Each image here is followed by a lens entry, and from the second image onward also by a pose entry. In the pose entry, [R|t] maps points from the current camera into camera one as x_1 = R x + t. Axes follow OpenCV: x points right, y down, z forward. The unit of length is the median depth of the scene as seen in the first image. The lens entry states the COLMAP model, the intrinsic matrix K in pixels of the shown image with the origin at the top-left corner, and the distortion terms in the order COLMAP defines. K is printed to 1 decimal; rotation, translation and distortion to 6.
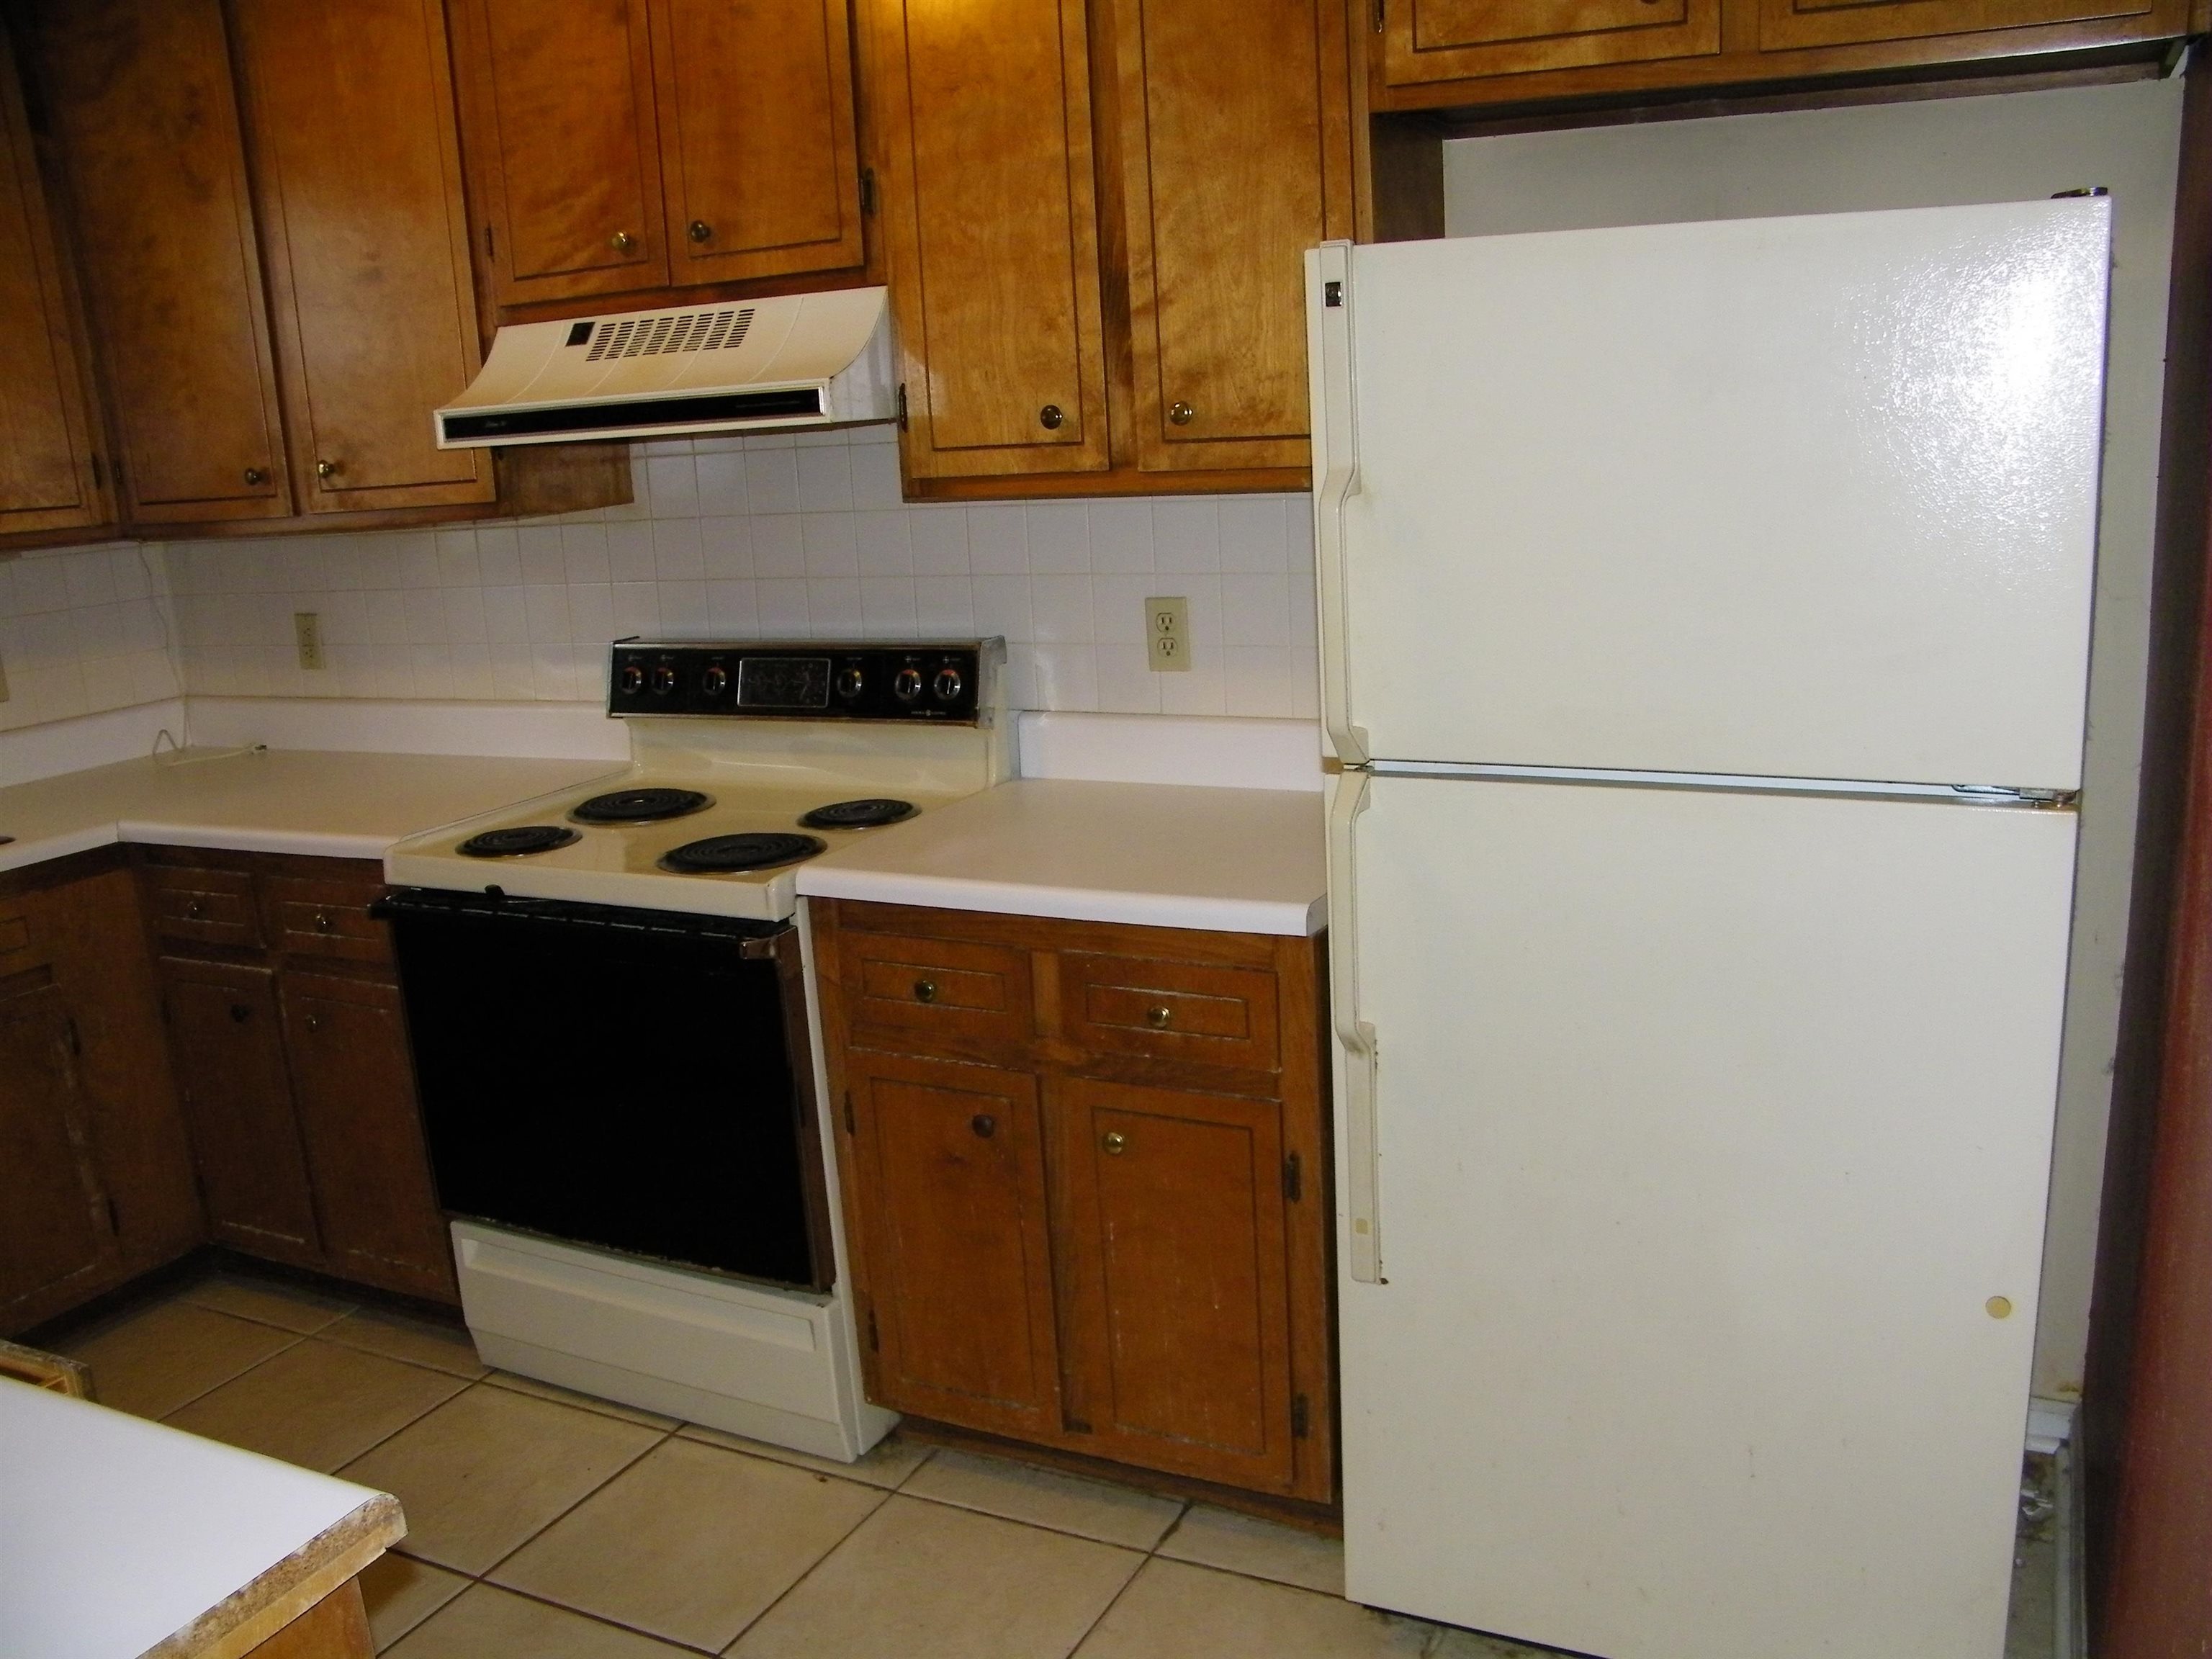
lens RADIAL K [[1882.7, 0, 1162.3], [0, 1882.7, 877.3], [0, 0, 1]] dist [-0.187596, 0.171299]
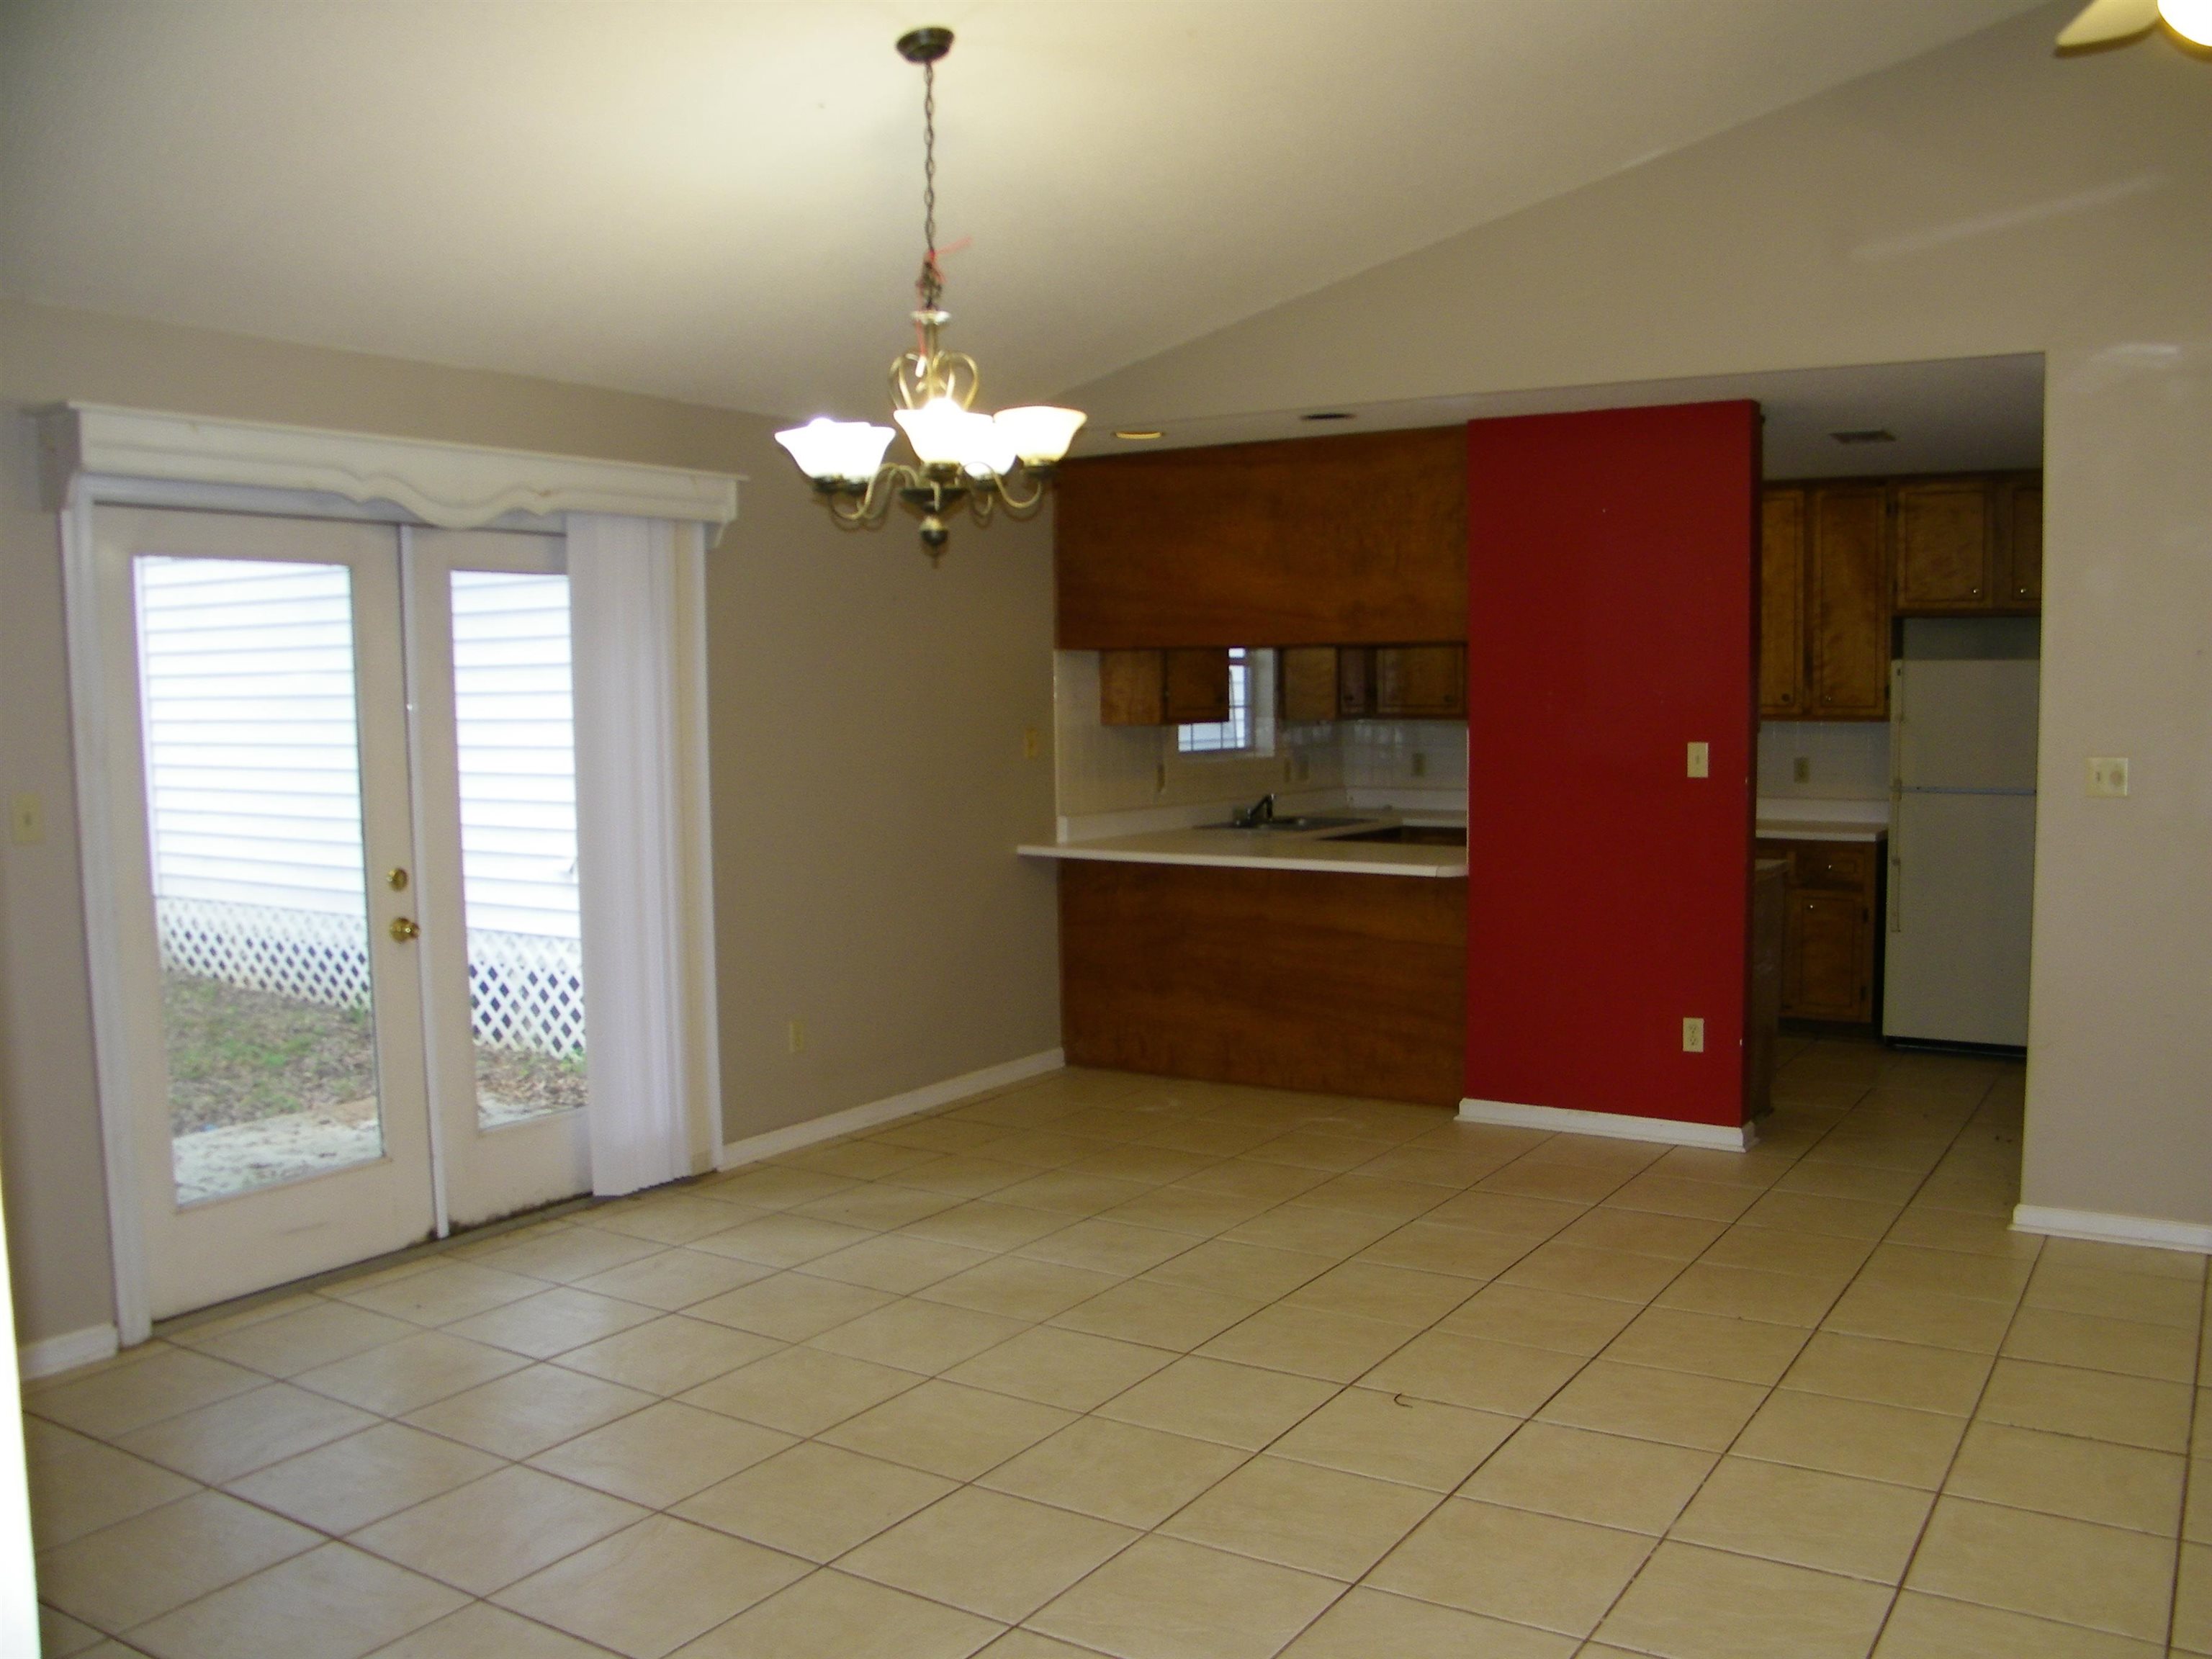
lens RADIAL K [[1882.7, 0, 1162.3], [0, 1882.7, 877.3], [0, 0, 1]] dist [-0.187596, 0.171299]
pose [[0.993286, 0.054814, -0.101875, -0.829233], [-0.069579, 0.986604, -0.147553, 0.645400], [0.092423, 0.153651, 0.983793, -2.337377]]
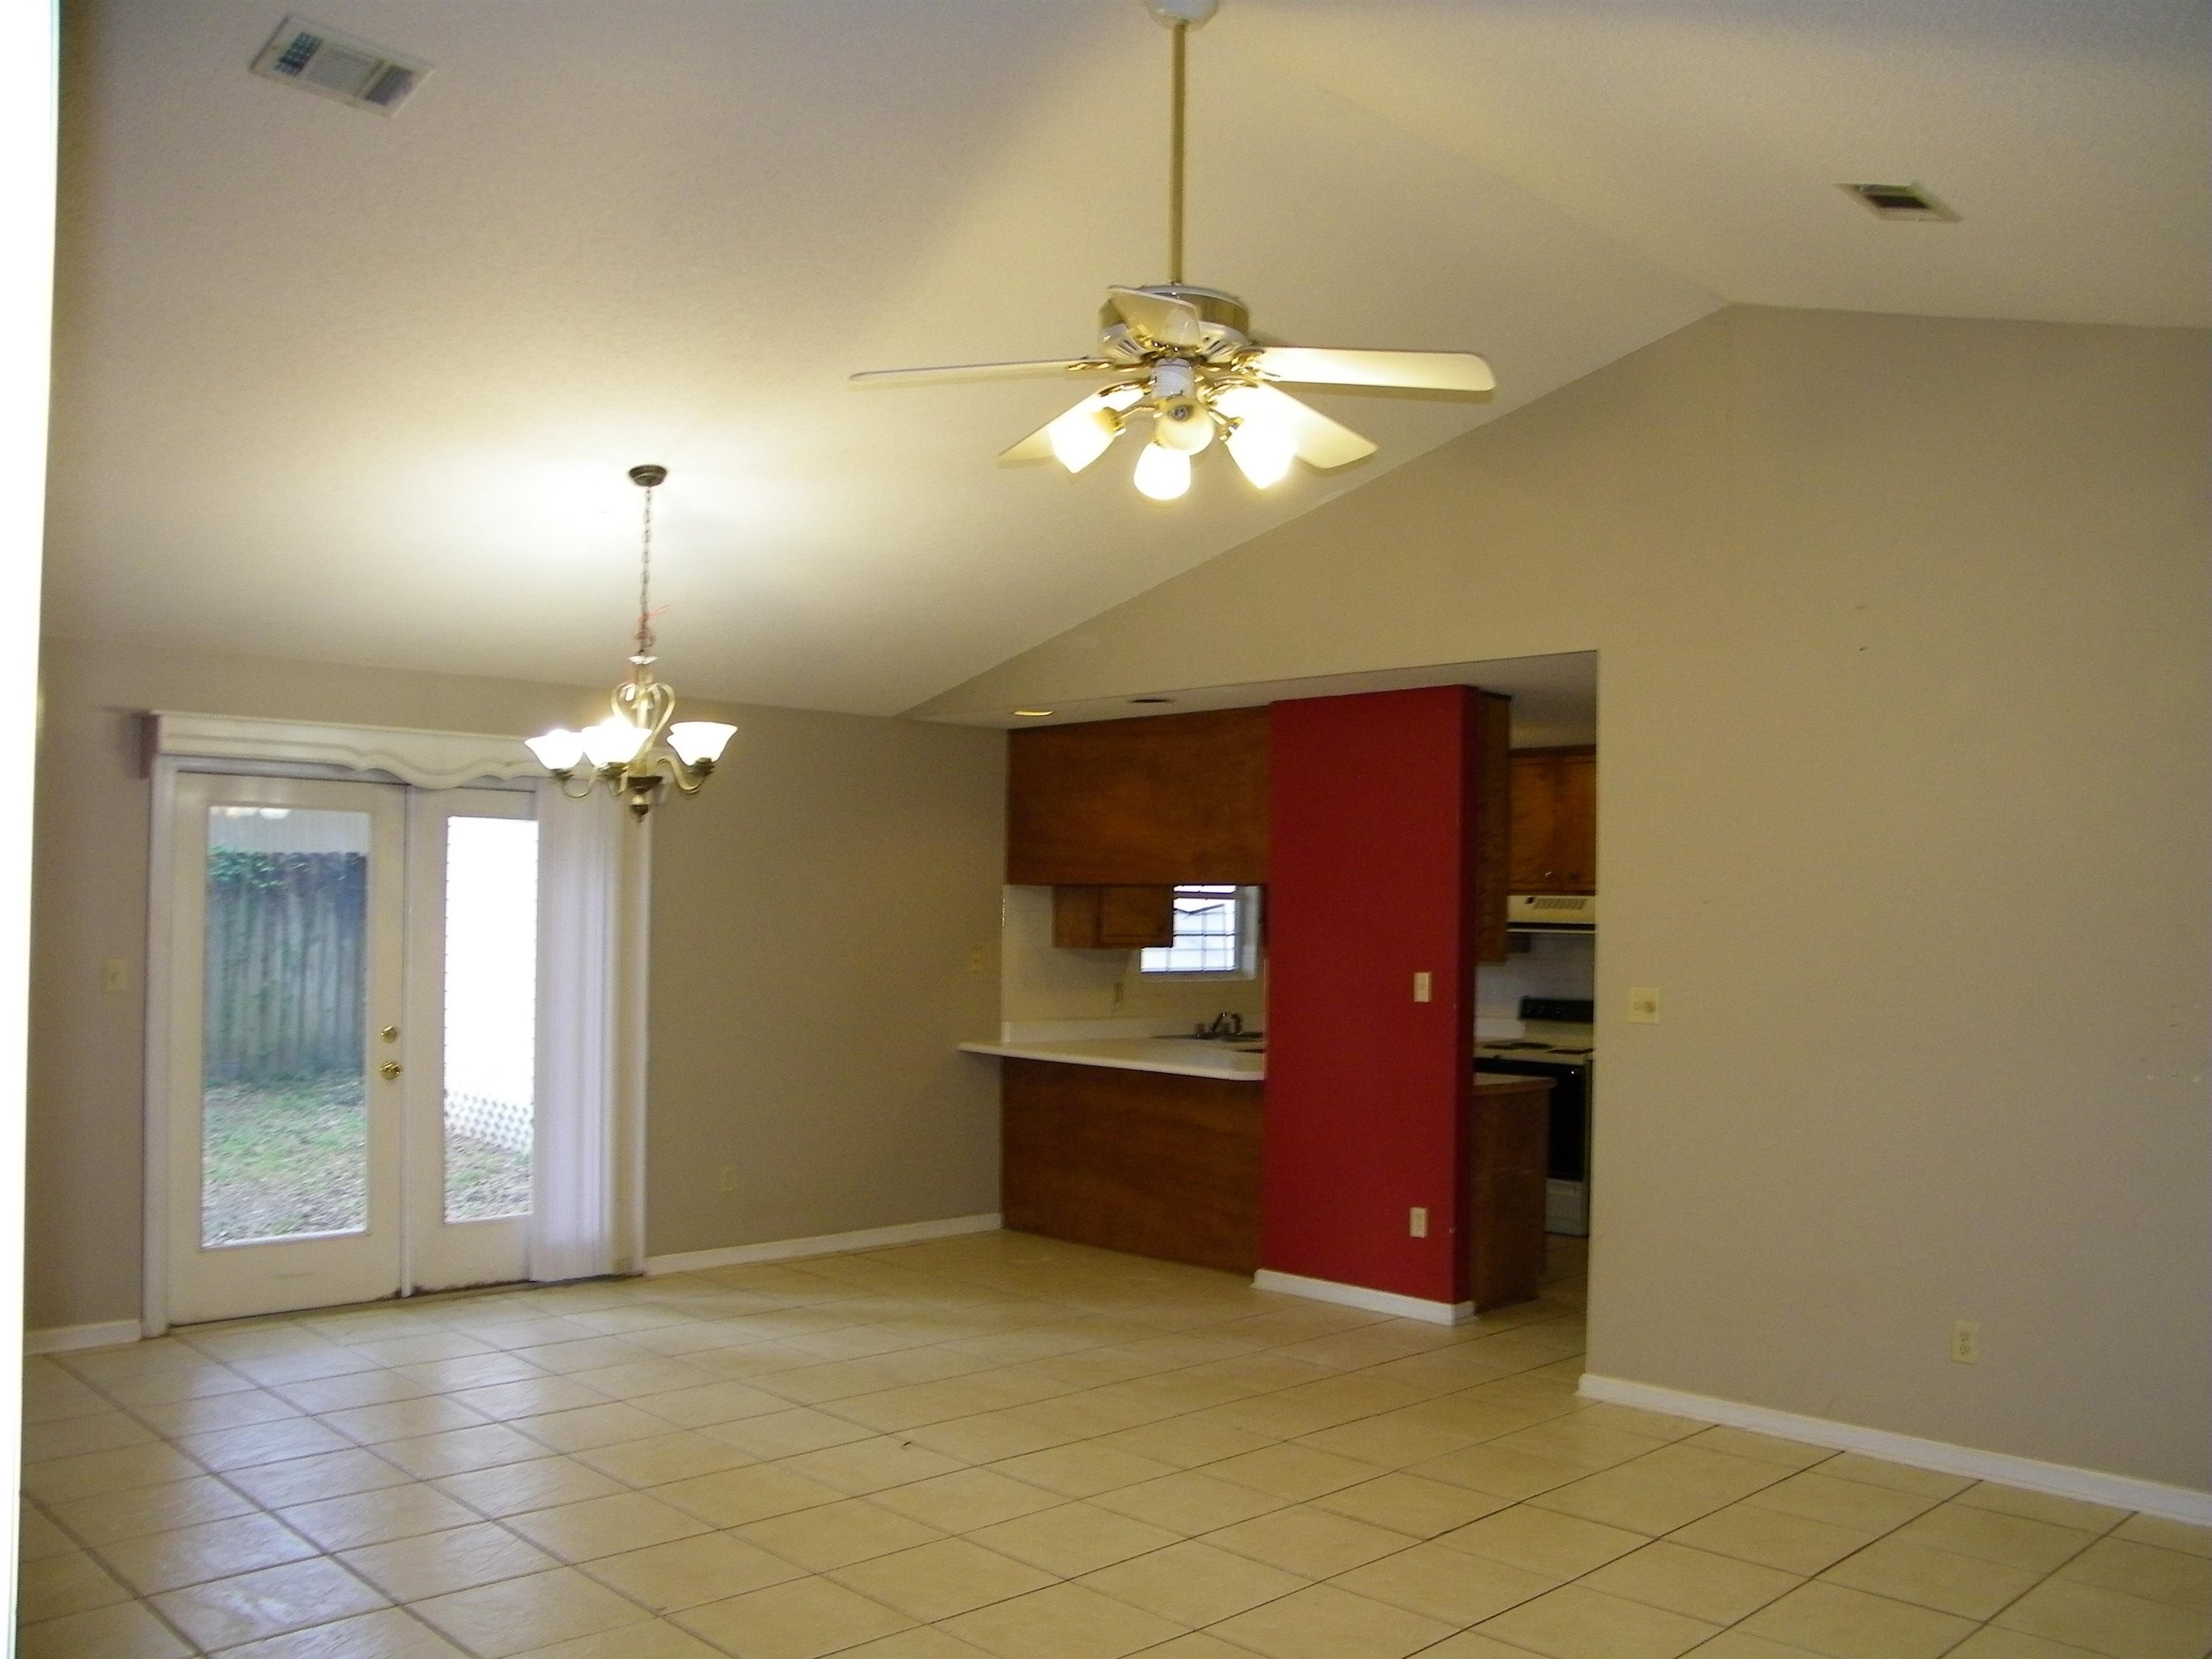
lens RADIAL K [[1882.7, 0, 1162.3], [0, 1882.7, 877.3], [0, 0, 1]] dist [-0.187596, 0.171299]
pose [[0.940860, 0.062275, -0.333022, 0.218216], [-0.147729, 0.960002, -0.237848, 0.673044], [0.304890, 0.272979, 0.912428, -2.731196]]
